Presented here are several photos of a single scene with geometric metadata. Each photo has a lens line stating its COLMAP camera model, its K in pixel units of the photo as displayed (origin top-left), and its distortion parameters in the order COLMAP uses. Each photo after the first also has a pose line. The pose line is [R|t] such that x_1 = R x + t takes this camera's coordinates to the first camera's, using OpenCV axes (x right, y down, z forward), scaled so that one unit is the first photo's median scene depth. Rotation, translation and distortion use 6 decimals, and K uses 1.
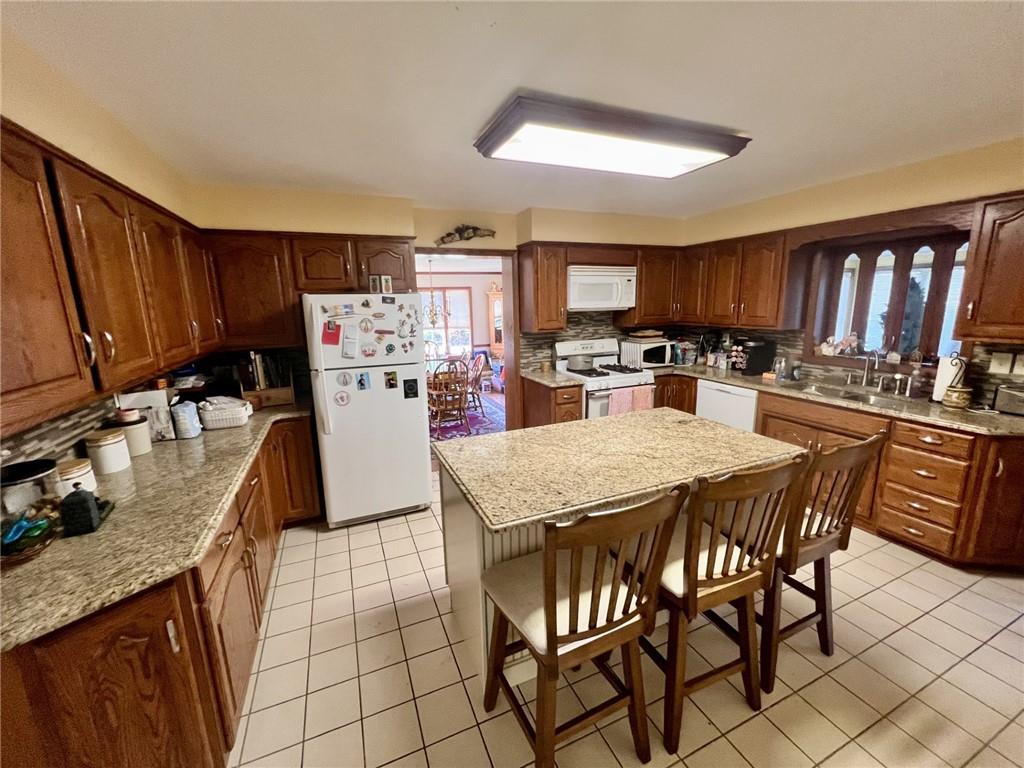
lens RADIAL K [[408.5, 0, 510.9], [0, 408.5, 383.8], [0, 0, 1]] dist [-0.004526, 0.001009]
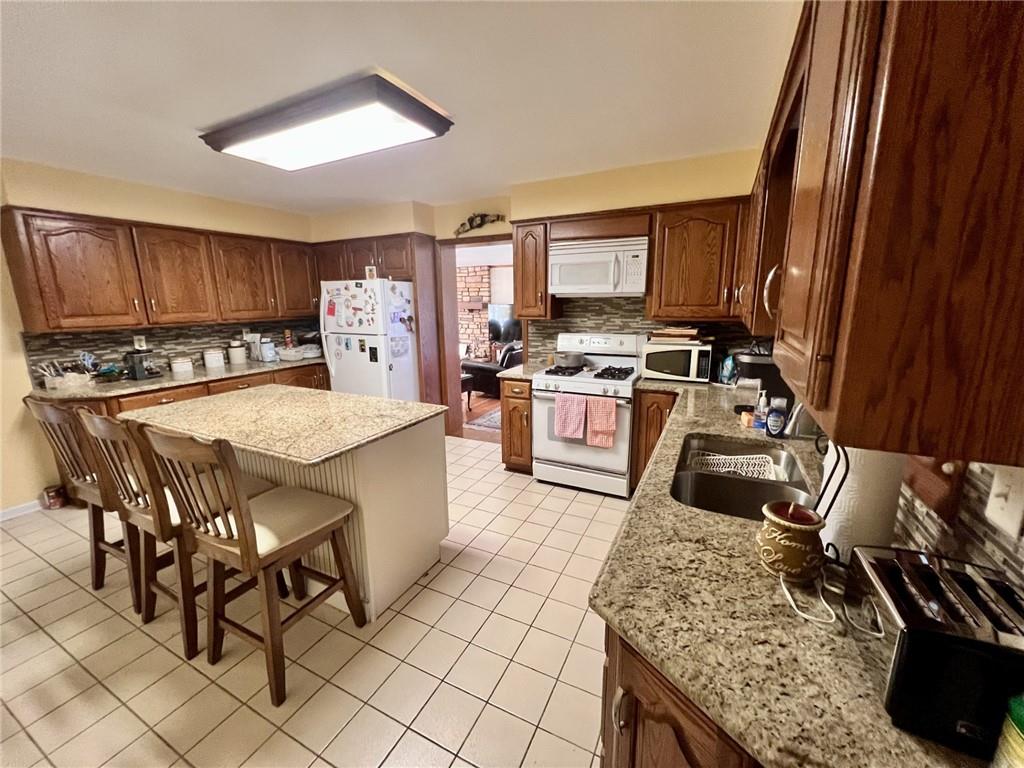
lens RADIAL K [[408.5, 0, 510.3], [0, 408.5, 382.9], [0, 0, 1]] dist [-0.004526, 0.001009]
pose [[0.643215, 0.167943, -0.747040, 1.043875], [-0.152495, 0.984202, 0.089958, -0.084550], [0.750346, 0.056058, 0.658664, 0.504759]]
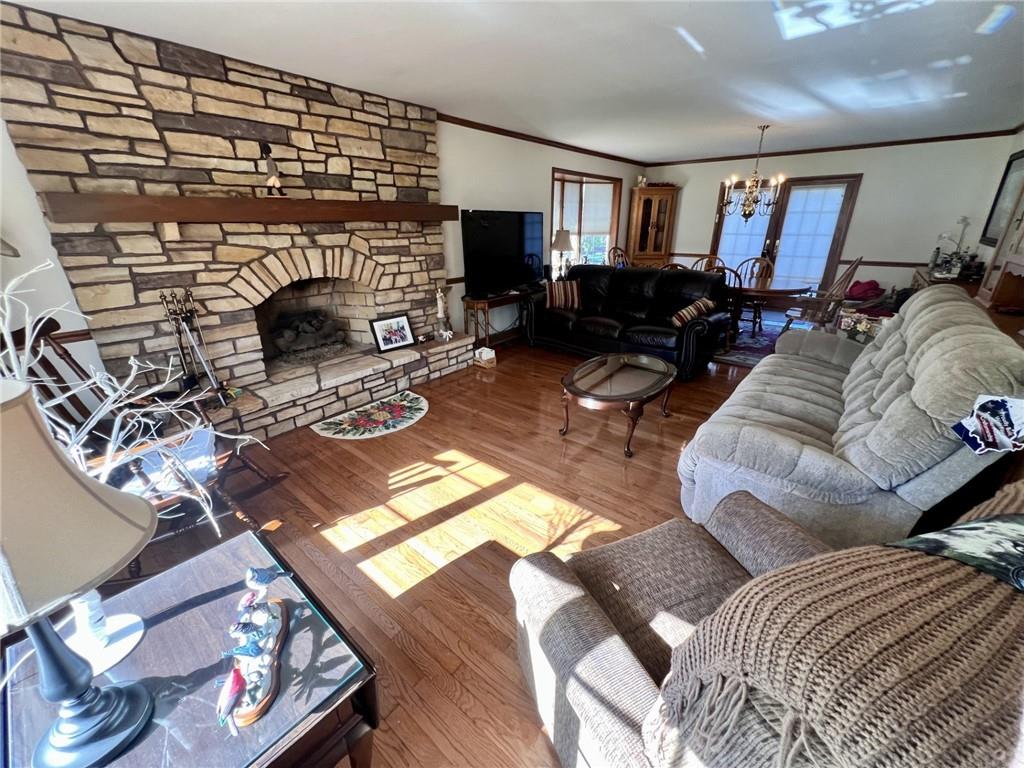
lens RADIAL K [[408.5, 0, 509.1], [0, 408.5, 385.7], [0, 0, 1]] dist [-0.004526, 0.001009]
pose [[0.887209, -0.158464, 0.433301, -2.182683], [0.079865, 0.977737, 0.194043, -0.041827], [-0.454403, -0.137551, 0.880112, 1.058165]]
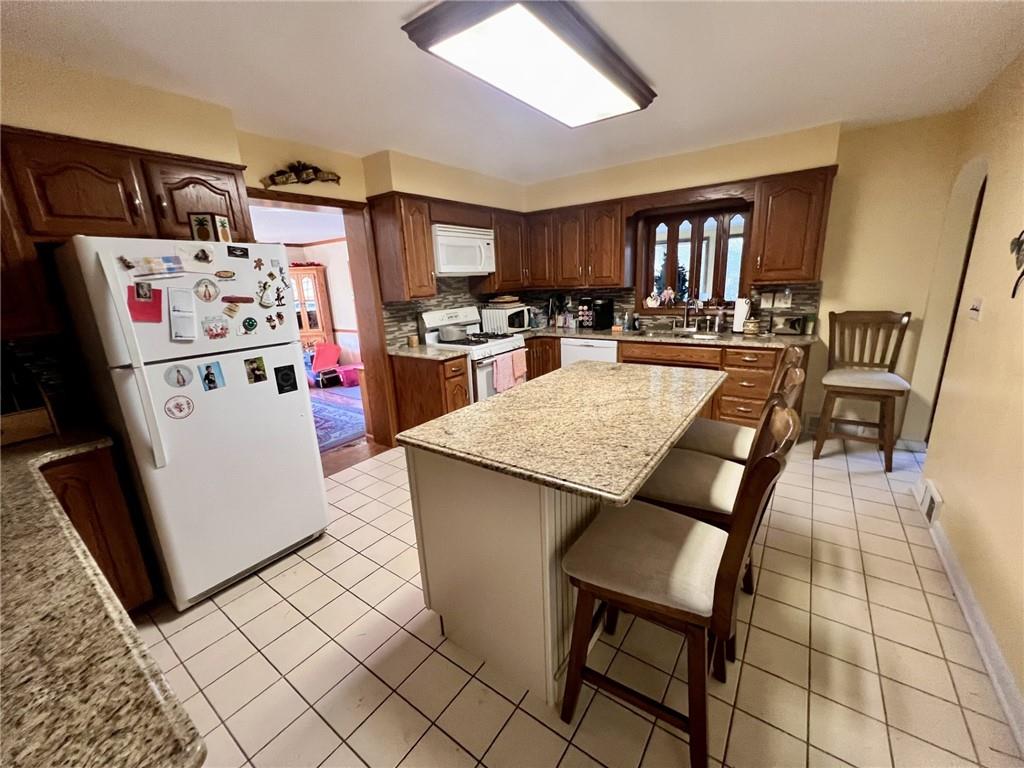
lens RADIAL K [[408.5, 0, 510.6], [0, 408.5, 383.2], [0, 0, 1]] dist [-0.004526, 0.001009]
pose [[0.857521, -0.144433, 0.493758, -0.272988], [0.126939, 0.989508, 0.068991, 0.020451], [-0.498543, 0.003516, 0.866858, 0.187912]]
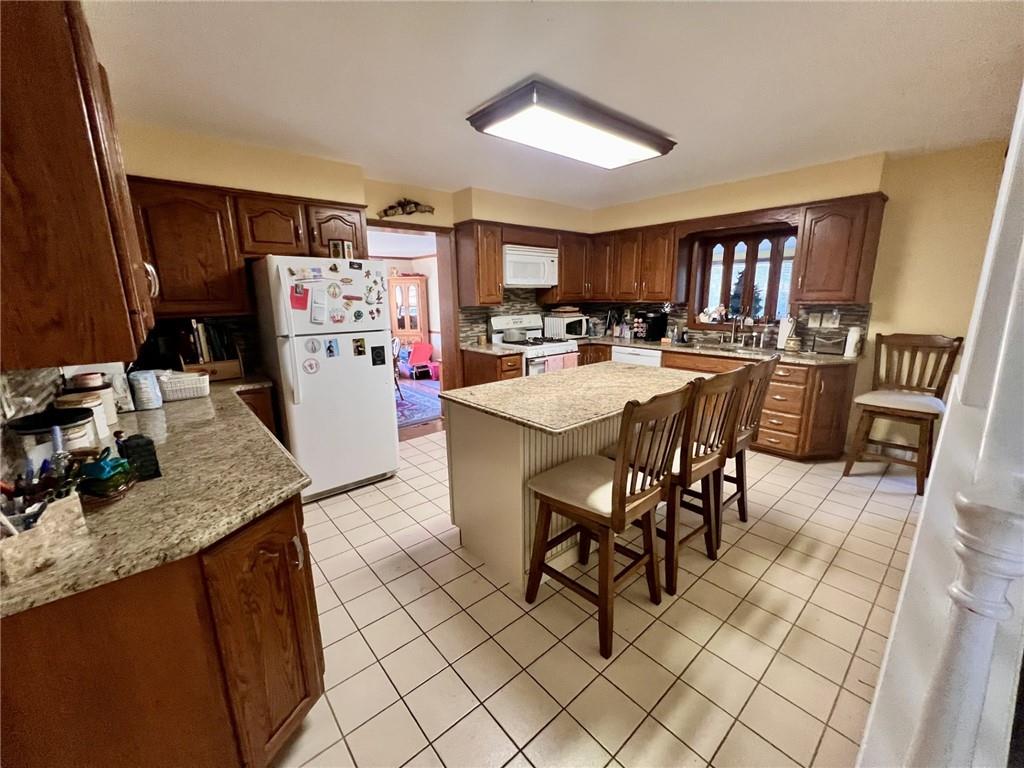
lens RADIAL K [[408.5, 0, 511.0], [0, 408.5, 383.5], [0, 0, 1]] dist [-0.004526, 0.001009]
pose [[0.953648, -0.054616, 0.295926, -0.244790], [0.051325, 0.998503, 0.018884, 0.081623], [-0.296514, -0.002820, 0.955024, -0.064002]]
